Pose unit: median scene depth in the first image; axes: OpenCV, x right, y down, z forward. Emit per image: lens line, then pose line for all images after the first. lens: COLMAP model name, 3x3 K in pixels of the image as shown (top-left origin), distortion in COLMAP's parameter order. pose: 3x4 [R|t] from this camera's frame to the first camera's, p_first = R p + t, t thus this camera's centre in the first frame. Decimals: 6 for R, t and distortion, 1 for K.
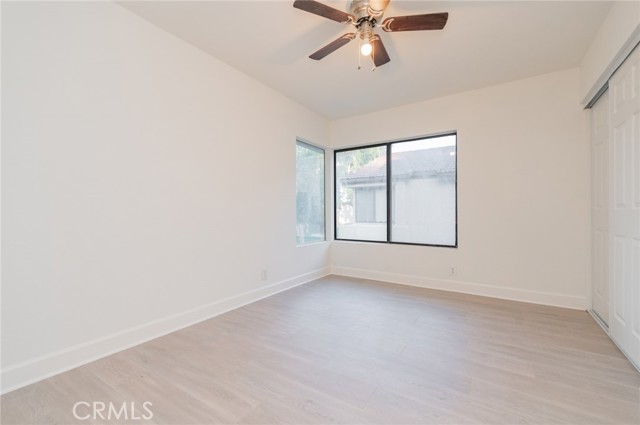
lens RADIAL K [[272.6, 0, 320.0], [0, 272.6, 212.5], [0, 0, 1]] dist [0.000132, -0.000026]
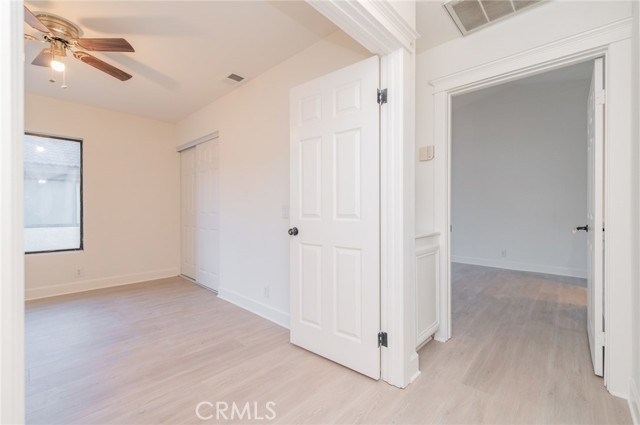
lens RADIAL K [[272.6, 0, 320.0], [0, 272.6, 212.5], [0, 0, 1]] dist [0.000132, -0.000026]
pose [[0.190093, -0.001326, 0.981765, -0.501493], [-0.002254, 0.999996, 0.001787, -0.025582], [-0.981763, -0.002552, 0.190090, -0.145838]]
